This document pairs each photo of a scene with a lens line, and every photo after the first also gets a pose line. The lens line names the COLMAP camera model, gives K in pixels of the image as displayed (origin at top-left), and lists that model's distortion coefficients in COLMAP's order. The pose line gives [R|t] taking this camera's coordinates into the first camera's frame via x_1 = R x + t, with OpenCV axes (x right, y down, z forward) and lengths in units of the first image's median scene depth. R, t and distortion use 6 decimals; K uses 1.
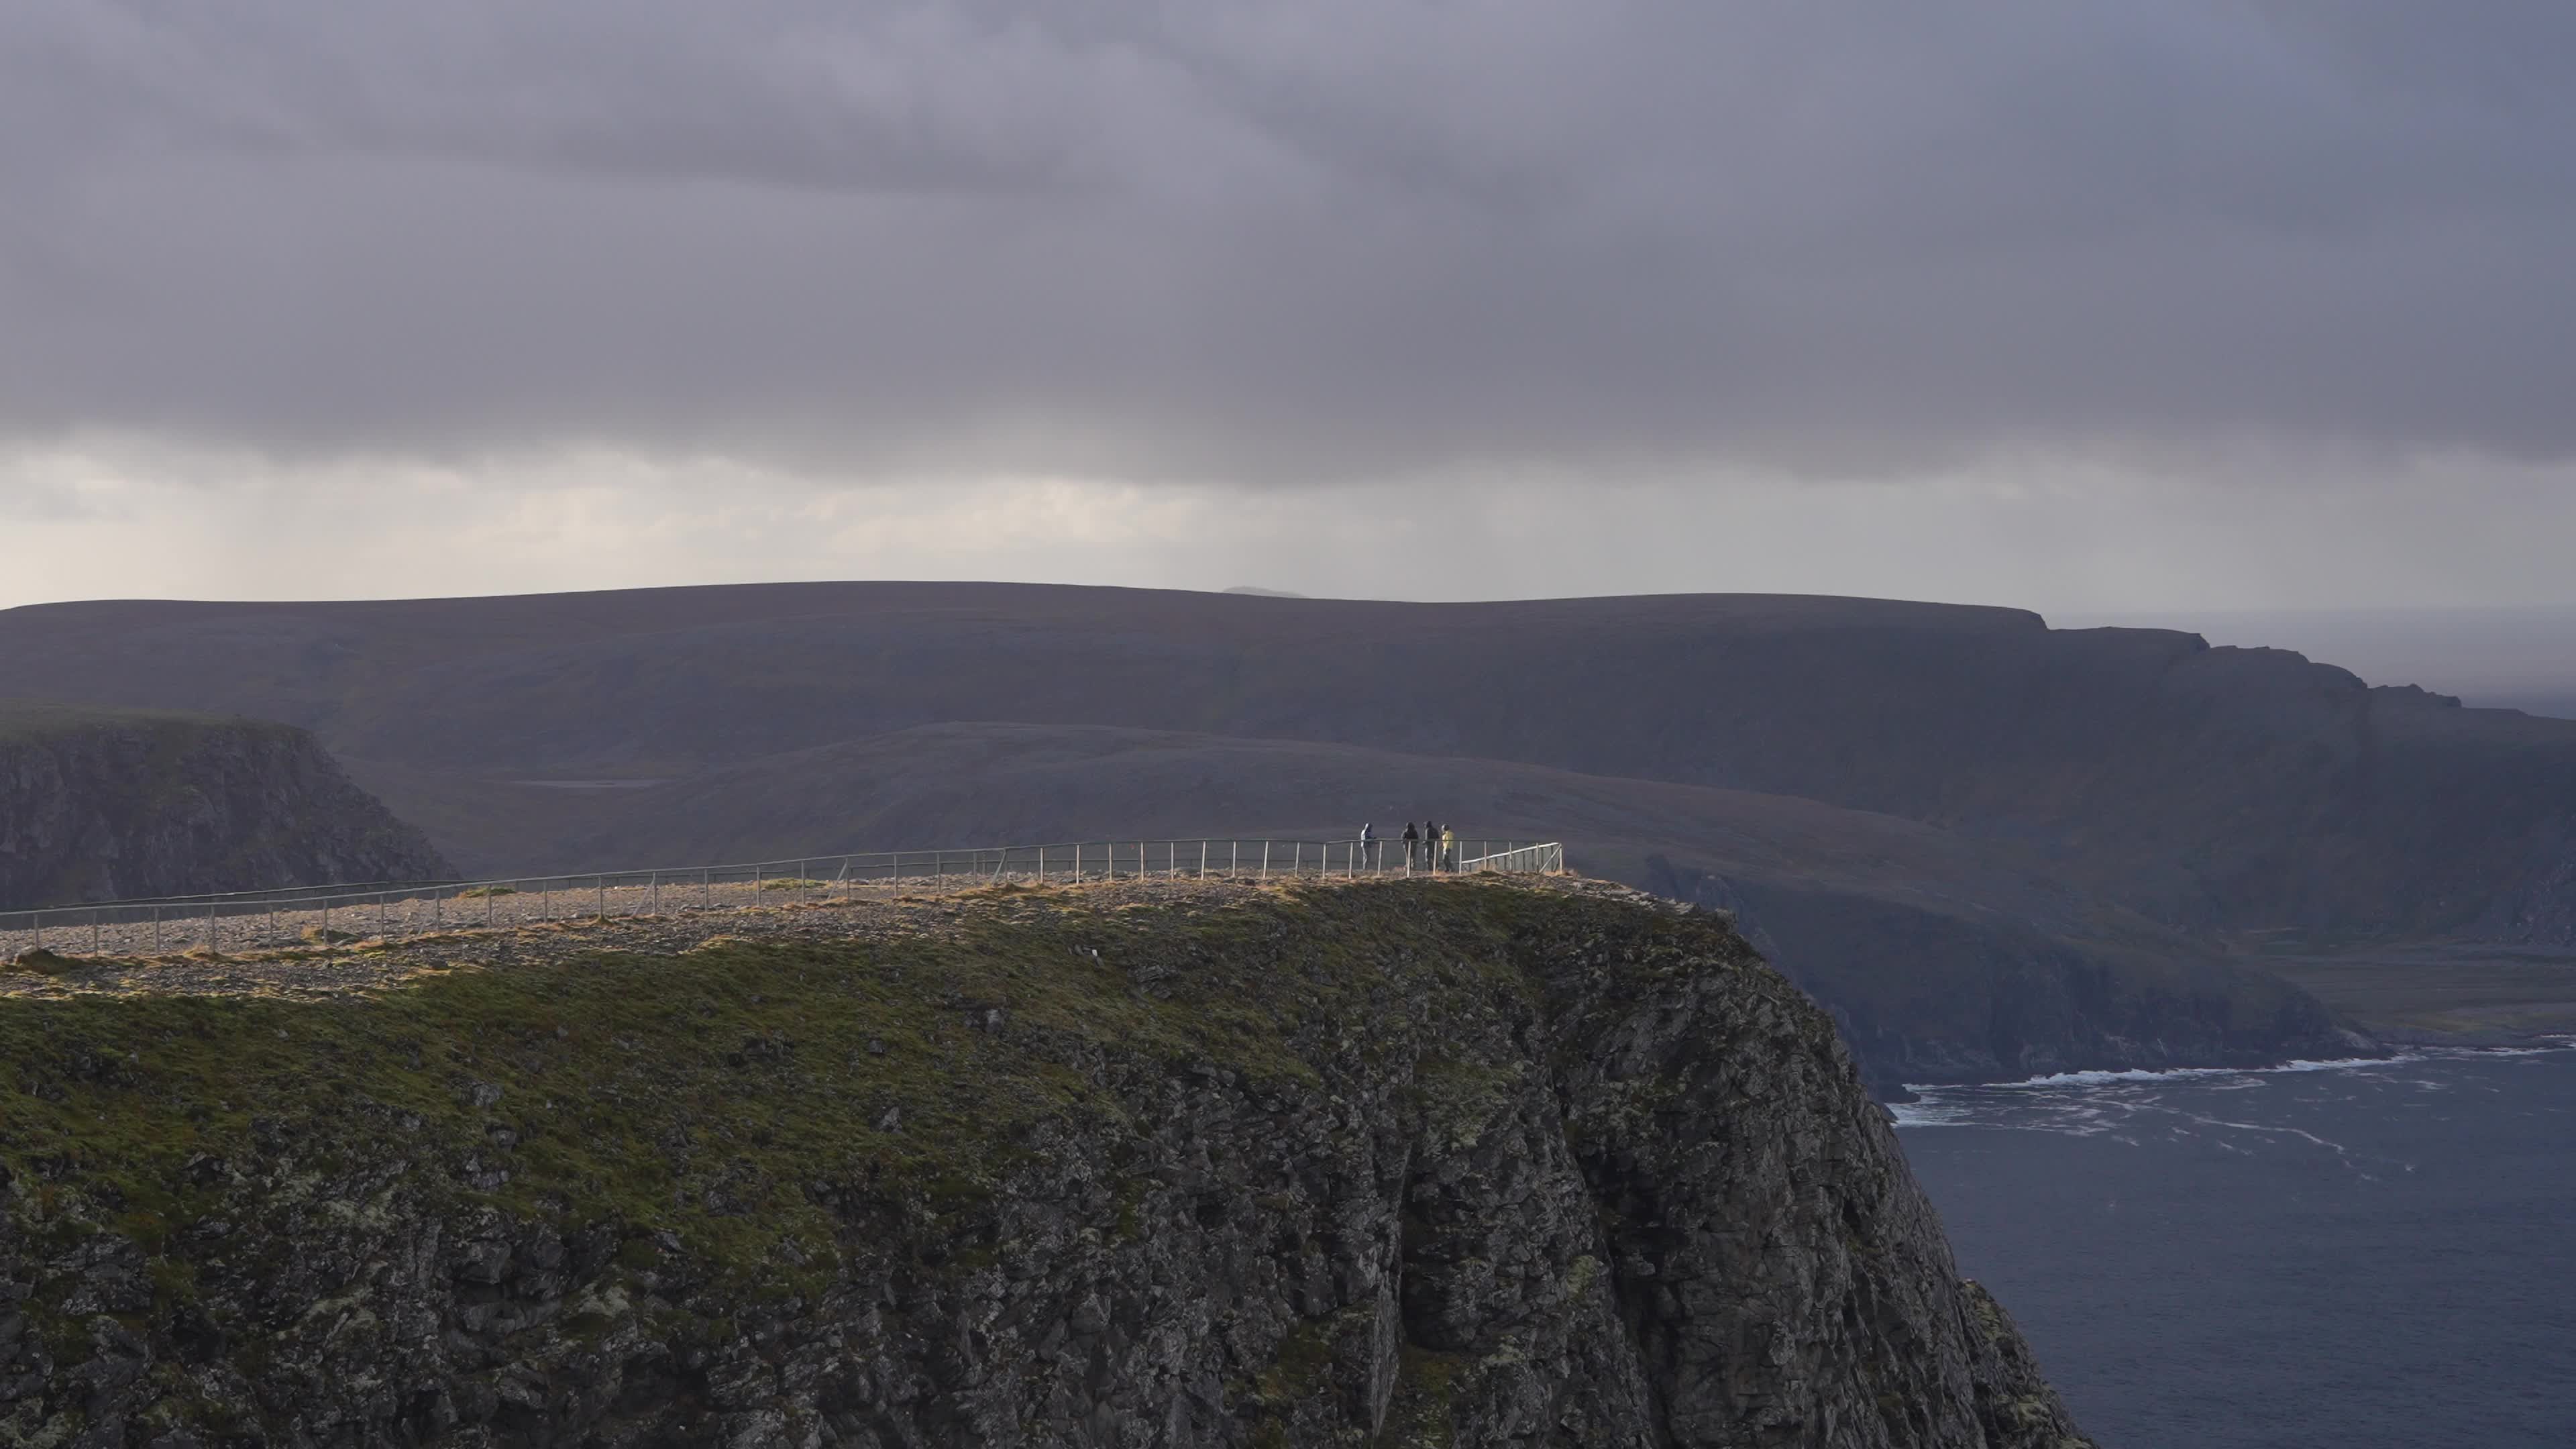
lens RADIAL K [[6308.2, 0, 1300.5], [0, 6308.2, 784.9], [0, 0, 1]] dist [0.323223, 0.210999]
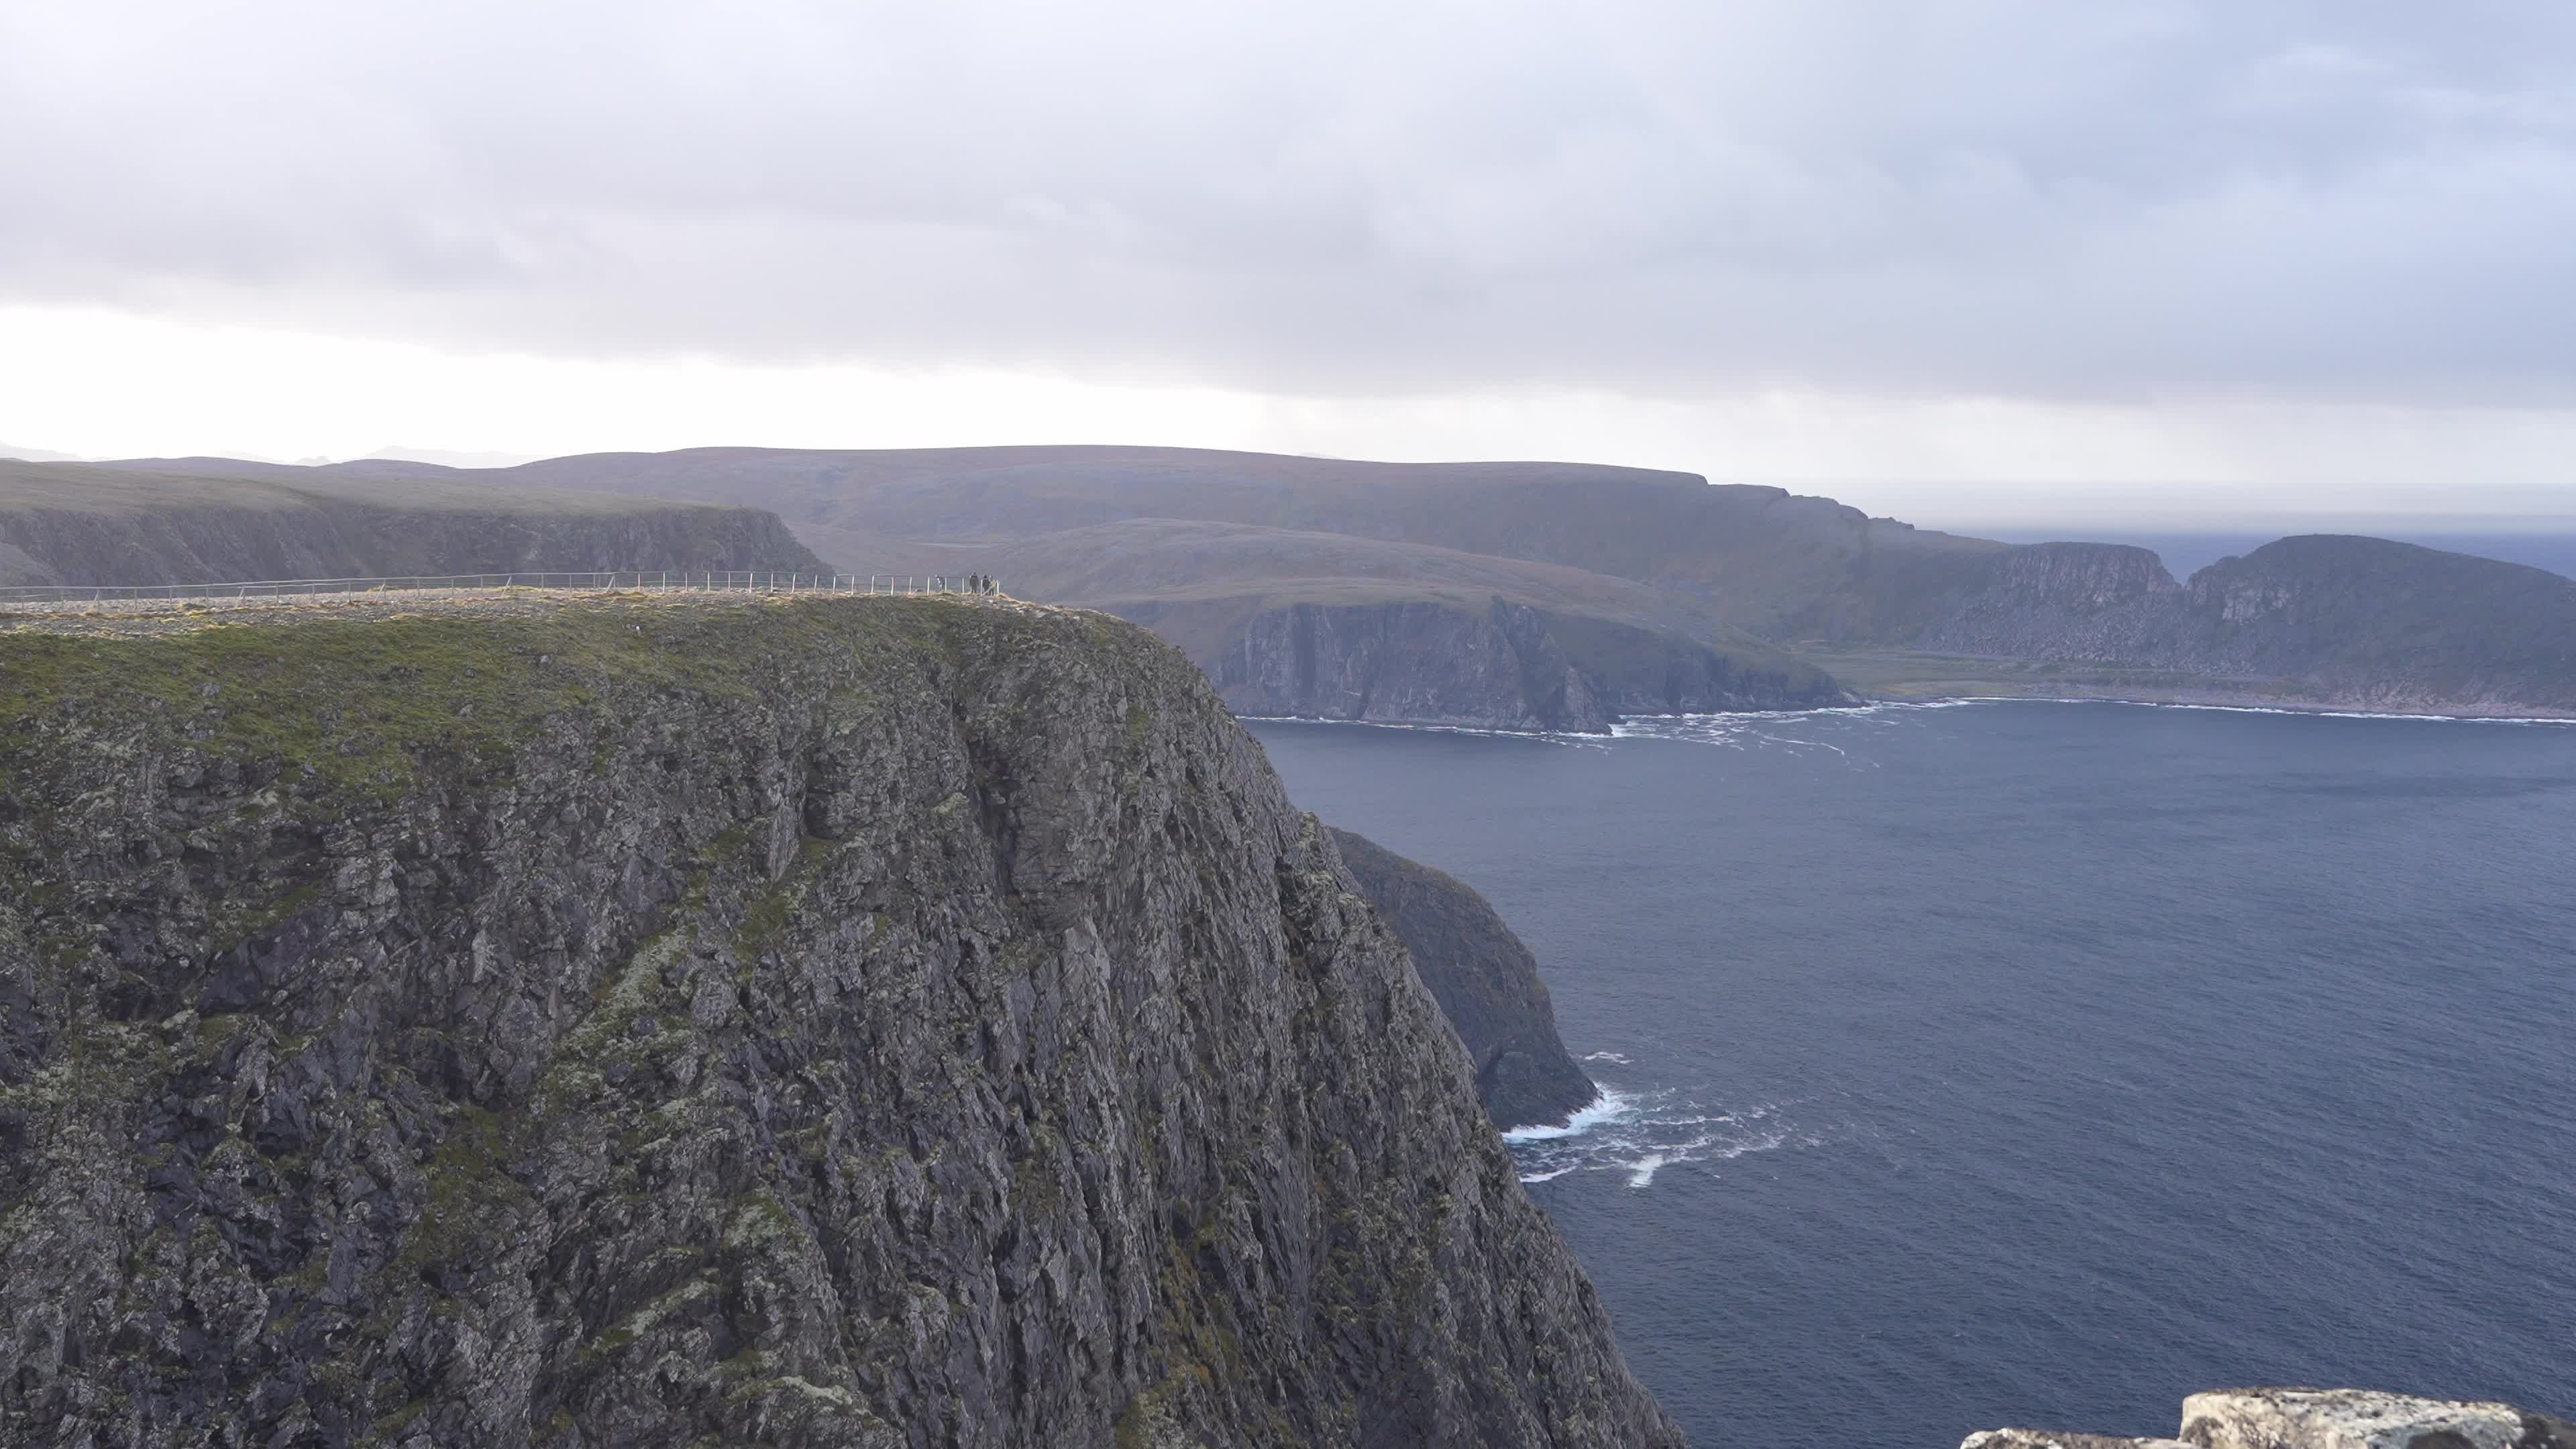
lens RADIAL K [[3179.0, 0, 1228.9], [0, 3179.0, 815.6], [0, 0, 1]] dist [0.057331, -0.017216]
pose [[0.998132, 0.029395, -0.053558, 0.202899], [-0.024915, 0.996281, 0.082485, -0.000951], [0.055784, -0.080997, 0.995152, 0.040467]]
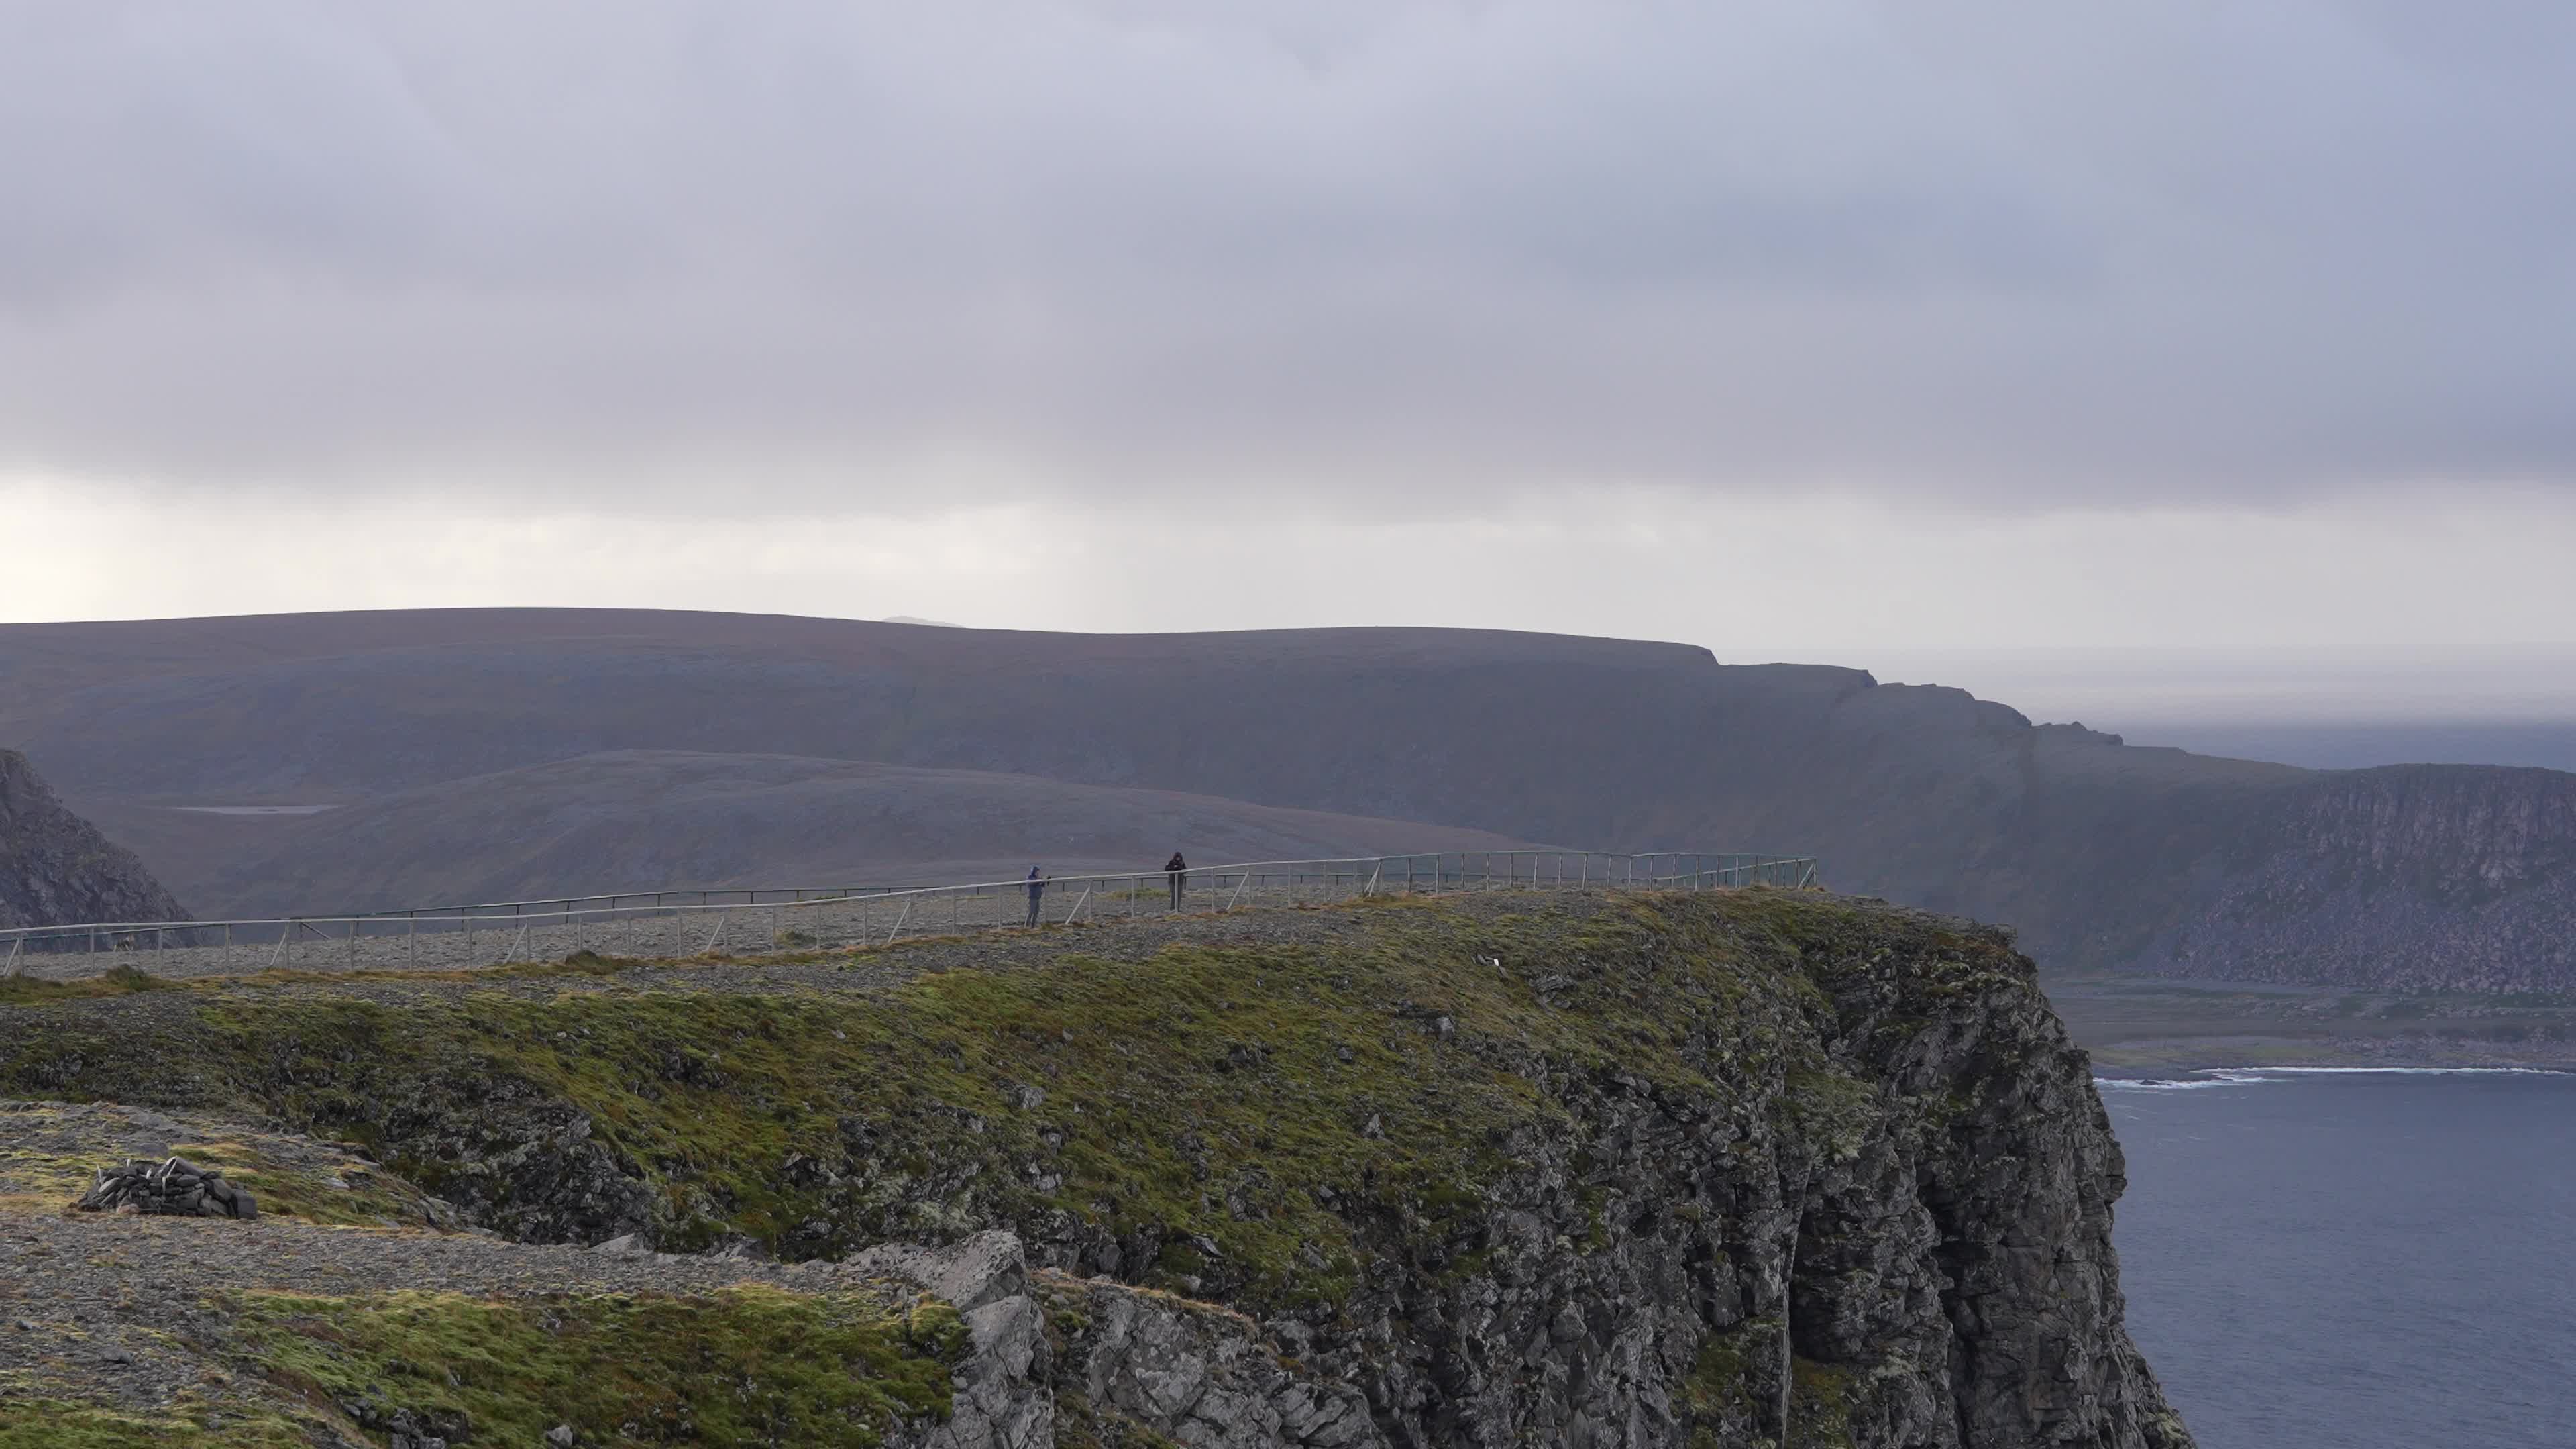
lens RADIAL K [[6329.0, 0, 1326.5], [0, 6329.0, 798.9], [0, 0, 1]] dist [0.359096, 0.403104]
pose [[0.997357, 0.005149, 0.072471, -0.133804], [-0.004908, 0.999982, -0.003513, 0.004469], [-0.072487, 0.003148, 0.997364, 0.002711]]
